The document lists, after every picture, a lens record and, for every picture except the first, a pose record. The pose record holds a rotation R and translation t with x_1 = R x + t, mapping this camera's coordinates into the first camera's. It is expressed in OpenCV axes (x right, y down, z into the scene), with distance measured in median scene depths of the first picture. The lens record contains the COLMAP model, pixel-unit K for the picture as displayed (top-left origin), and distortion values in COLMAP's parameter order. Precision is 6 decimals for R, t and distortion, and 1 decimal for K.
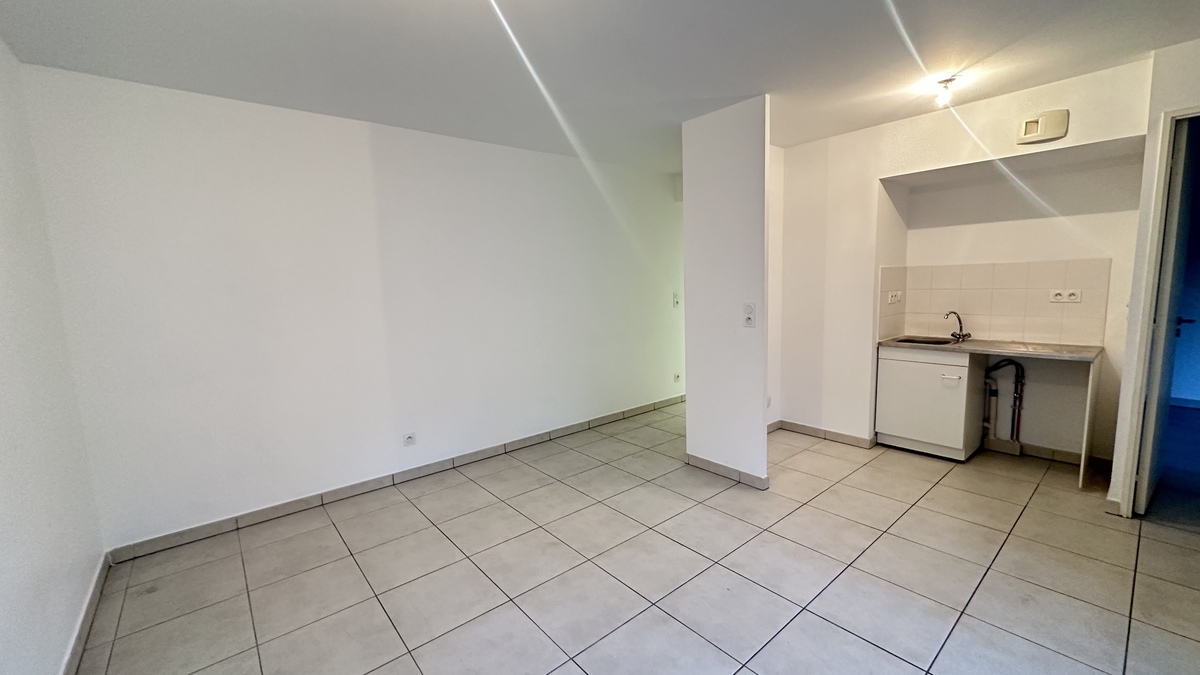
lens RADIAL K [[476.6, 0, 600.0], [0, 476.6, 337.5], [0, 0, 1]] dist [-0.002006, -0.000252]
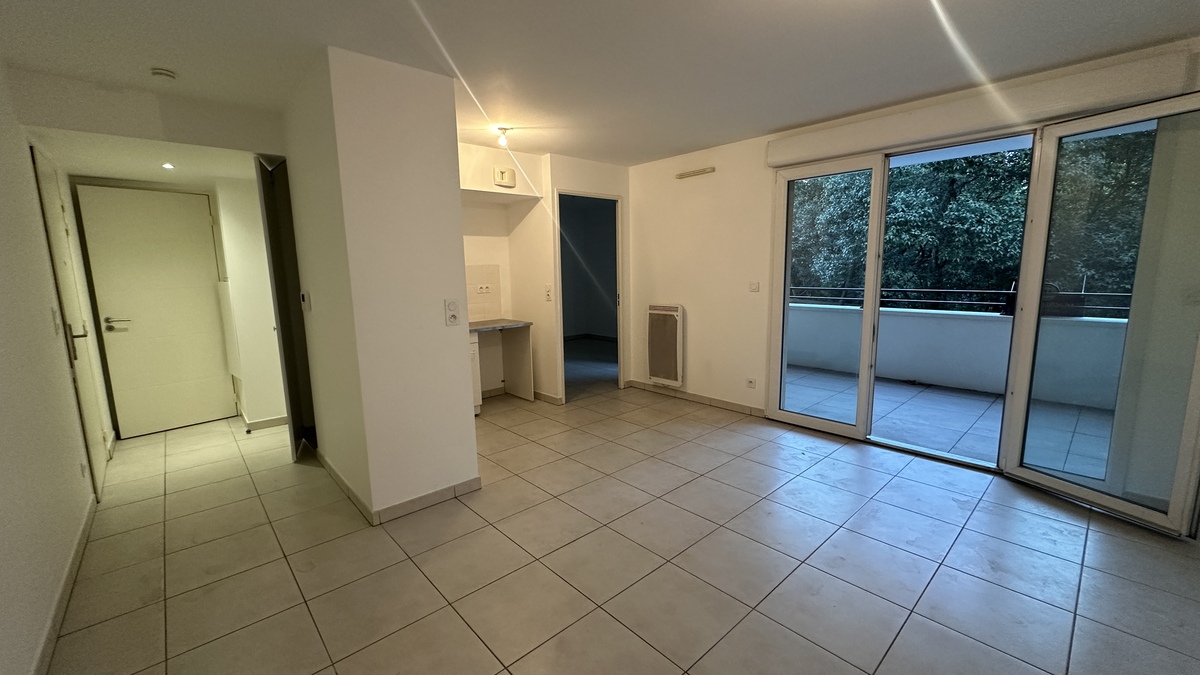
lens RADIAL K [[476.6, 0, 600.0], [0, 476.6, 337.5], [0, 0, 1]] dist [-0.002006, -0.000252]
pose [[-0.037252, -0.116241, 0.992522, -0.606539], [0.143287, 0.982327, 0.120425, -0.068121], [-0.988980, 0.146702, -0.019938, 0.728390]]
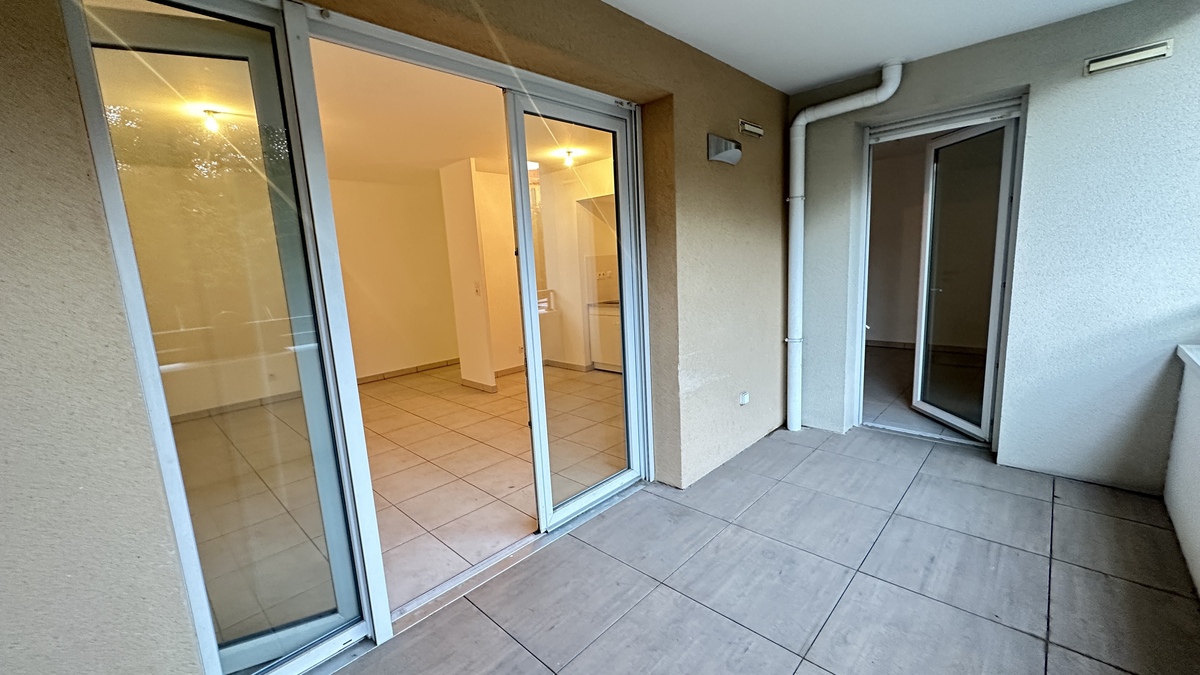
lens RADIAL K [[476.6, 0, 600.0], [0, 476.6, 337.5], [0, 0, 1]] dist [-0.002006, -0.000252]
pose [[0.994293, -0.038074, 0.099658, 0.554374], [0.034435, 0.998685, 0.037980, 0.074014], [-0.100973, -0.034331, 0.994297, -0.690986]]
